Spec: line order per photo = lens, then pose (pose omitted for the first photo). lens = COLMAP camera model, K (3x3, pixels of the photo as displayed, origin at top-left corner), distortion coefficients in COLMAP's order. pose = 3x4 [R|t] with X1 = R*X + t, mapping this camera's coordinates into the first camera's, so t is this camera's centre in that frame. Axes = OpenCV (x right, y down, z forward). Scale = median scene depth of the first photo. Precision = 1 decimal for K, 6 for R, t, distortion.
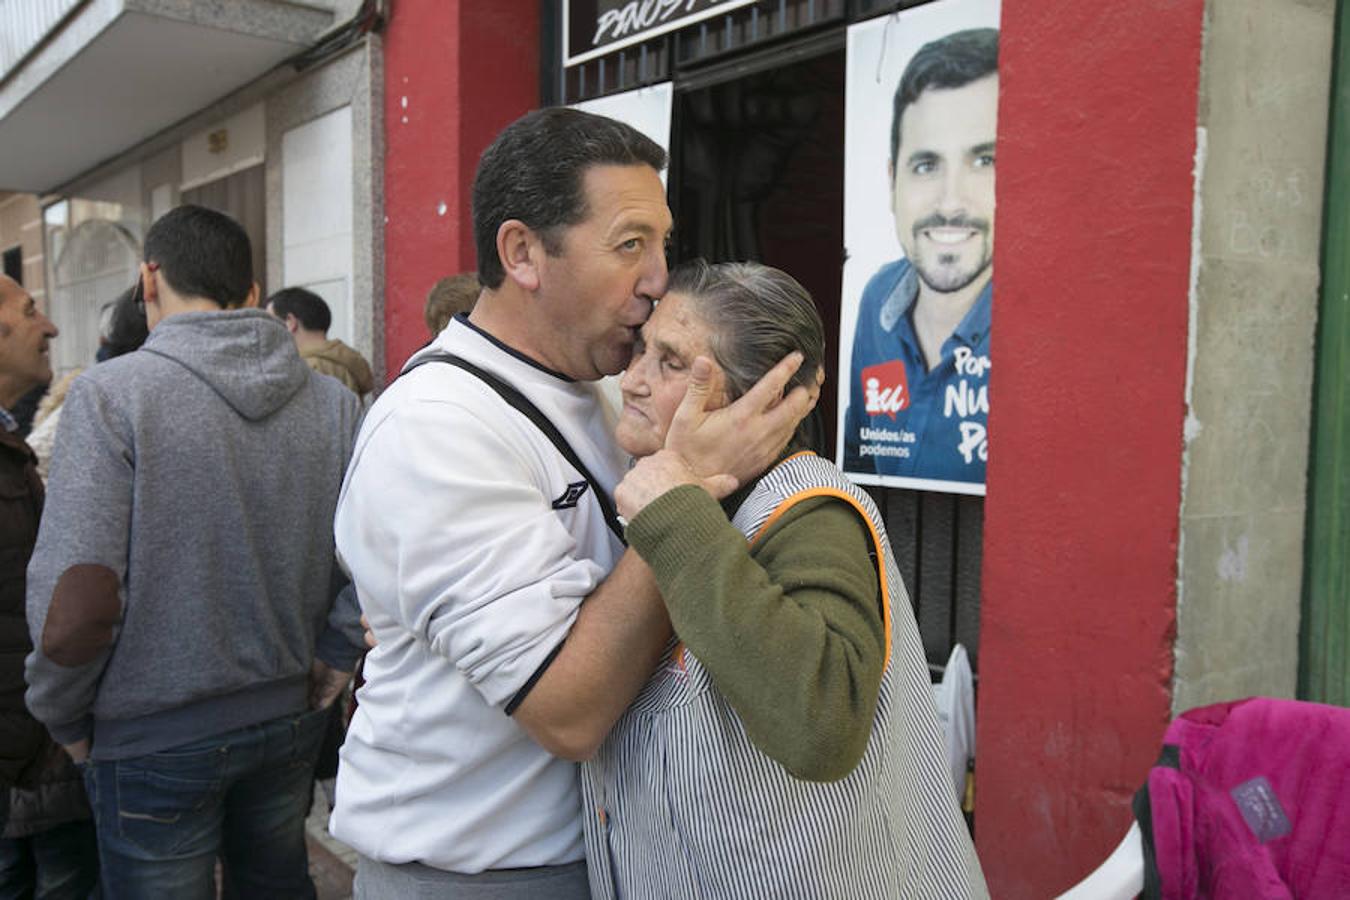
lens RADIAL K [[1097.7, 0, 675.0], [0, 1097.7, 450.0], [0, 0, 1]] dist [0.005899, 0.005014]
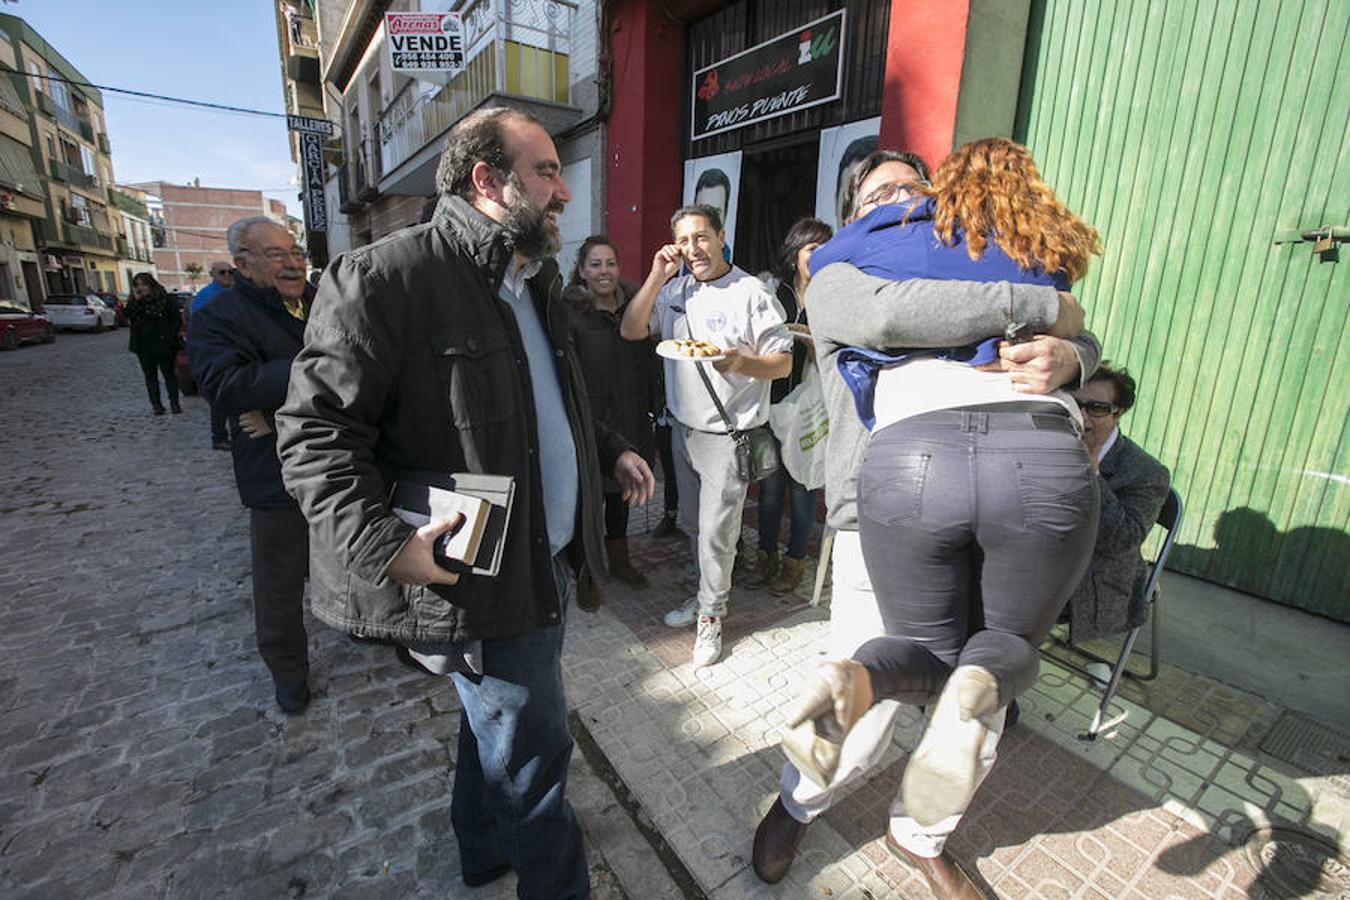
lens RADIAL K [[604.3, 0, 674.2], [0, 604.3, 445.2], [0, 0, 1]] dist [-0.046103, 0.013292]
pose [[0.995254, 0.044020, -0.086781, -0.008689], [-0.028119, 0.983881, 0.176598, 0.043215], [0.093156, -0.173319, 0.980450, -0.334614]]
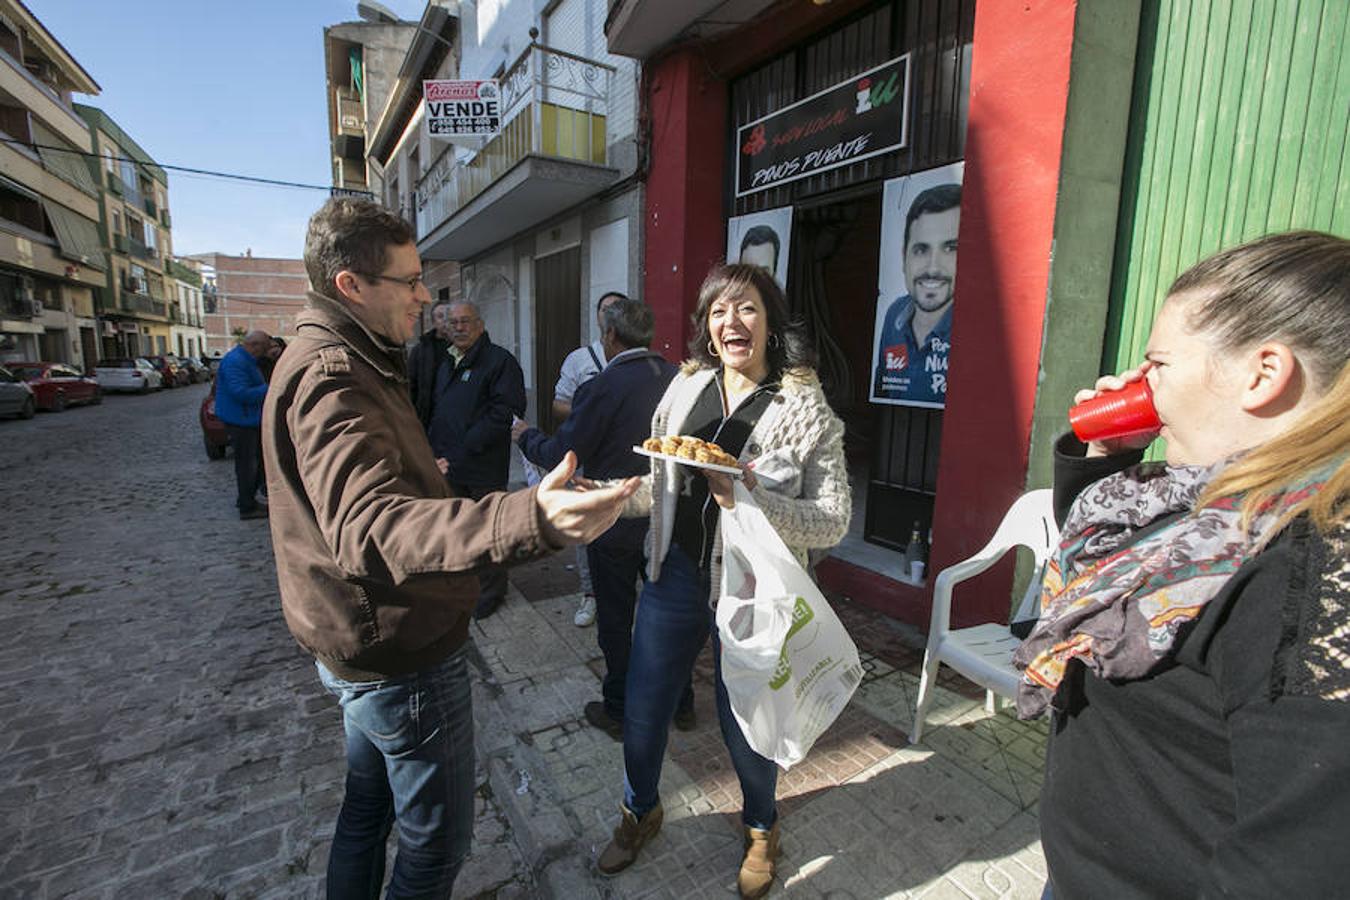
lens RADIAL K [[604.3, 0, 674.2], [0, 604.3, 445.2], [0, 0, 1]] dist [-0.046103, 0.013292]
pose [[0.990720, 0.032555, -0.131965, -0.069191], [-0.021622, 0.996277, 0.083454, 0.023553], [0.134191, -0.079826, 0.987735, -0.194598]]
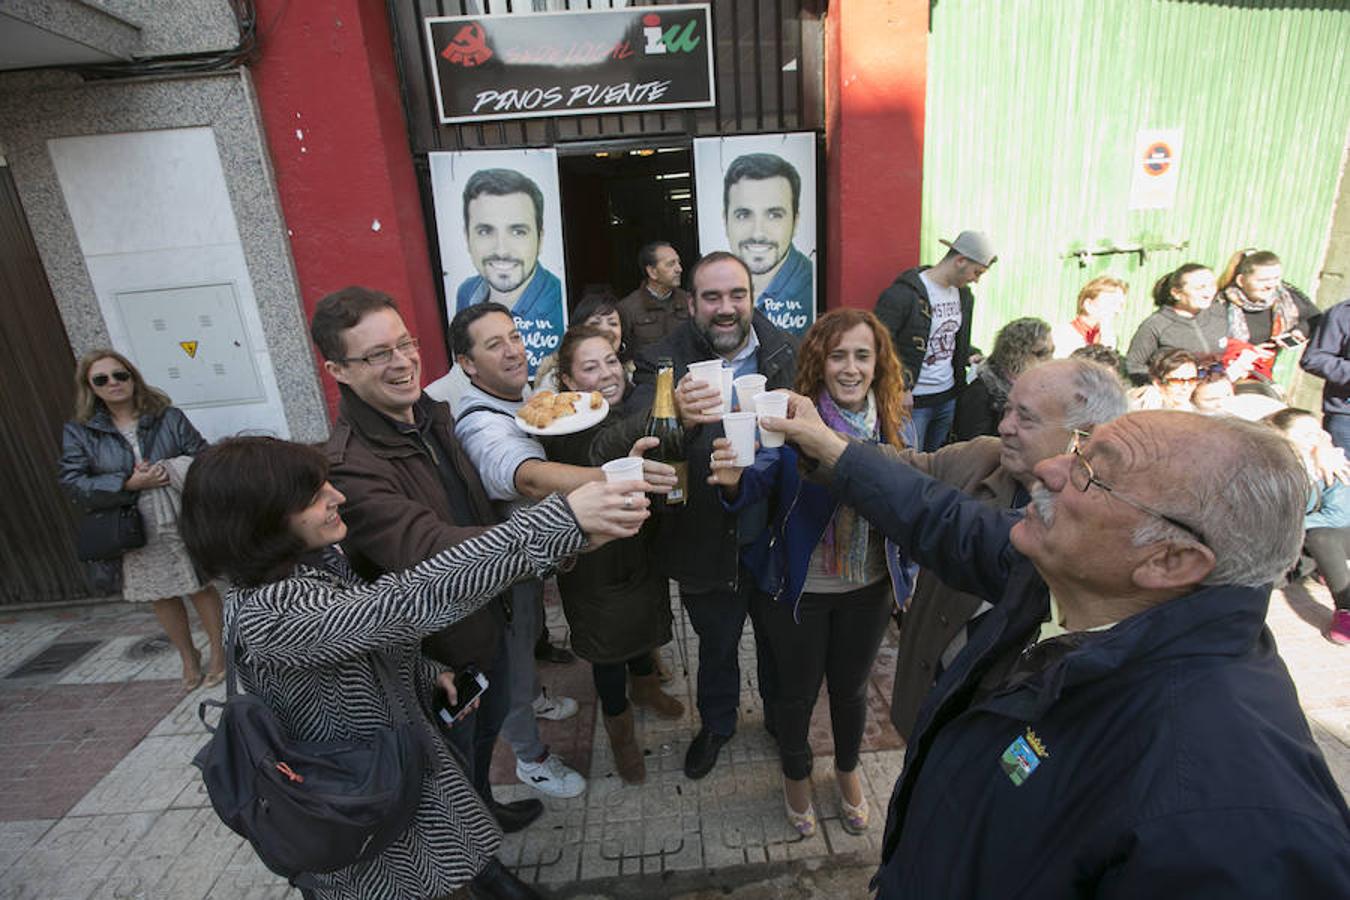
lens RADIAL K [[604.3, 0, 674.2], [0, 604.3, 445.2], [0, 0, 1]] dist [-0.046103, 0.013292]
pose [[0.591486, -0.282408, 0.755242, -0.821768], [0.129476, 0.957769, 0.256737, -0.136290], [-0.795852, -0.054070, 0.603072, 0.346872]]
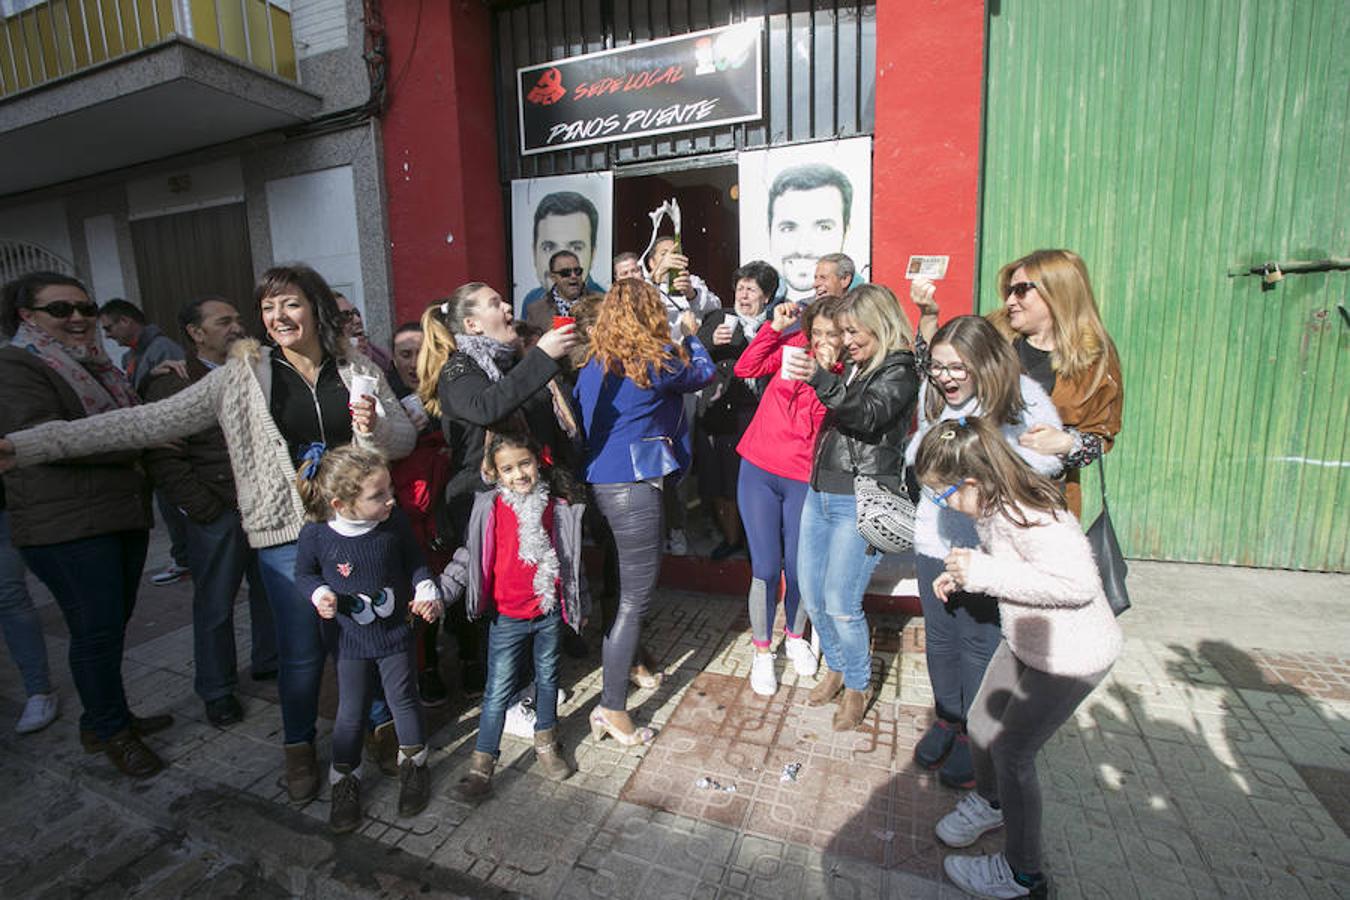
lens RADIAL K [[601.5, 0, 673.4], [0, 601.5, 445.5], [0, 0, 1]] dist [-0.047527, 0.013308]
pose [[0.869069, -0.109400, 0.482442, -0.499775], [0.067345, 0.992325, 0.103707, 0.010507], [-0.490085, -0.057638, 0.869767, 0.114020]]
